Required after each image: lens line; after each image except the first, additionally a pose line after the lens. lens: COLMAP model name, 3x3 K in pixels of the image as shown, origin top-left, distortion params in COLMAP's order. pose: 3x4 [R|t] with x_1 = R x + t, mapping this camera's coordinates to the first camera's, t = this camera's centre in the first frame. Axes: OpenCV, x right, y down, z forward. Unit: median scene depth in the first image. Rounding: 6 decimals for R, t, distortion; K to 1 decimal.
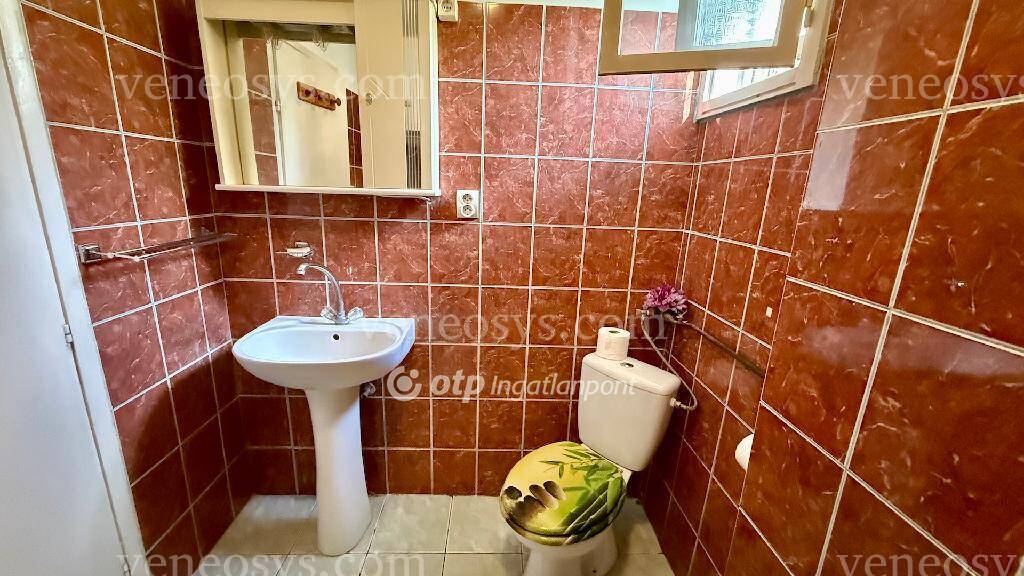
lens RADIAL K [[406.6, 0, 510.0], [0, 406.6, 287.0], [0, 0, 1]] dist [0.003147, -0.000088]
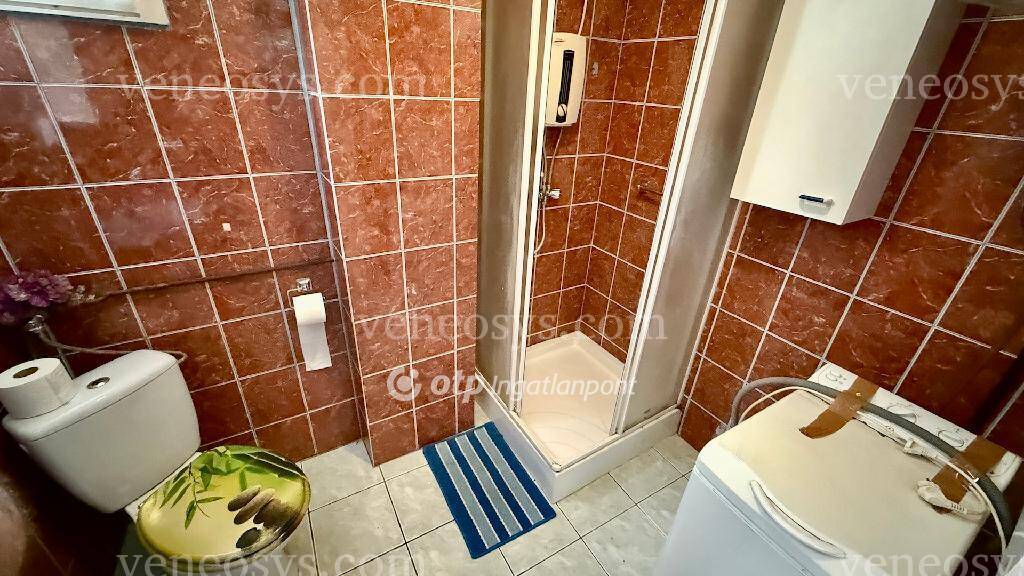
lens RADIAL K [[406.6, 0, 511.2], [0, 406.6, 285.0], [0, 0, 1]] dist [0.003147, -0.000088]
pose [[-0.465494, -0.453975, 0.759751, -0.660150], [0.152942, 0.804252, 0.574272, -0.318972], [-0.871736, 0.383518, -0.304943, 0.603453]]
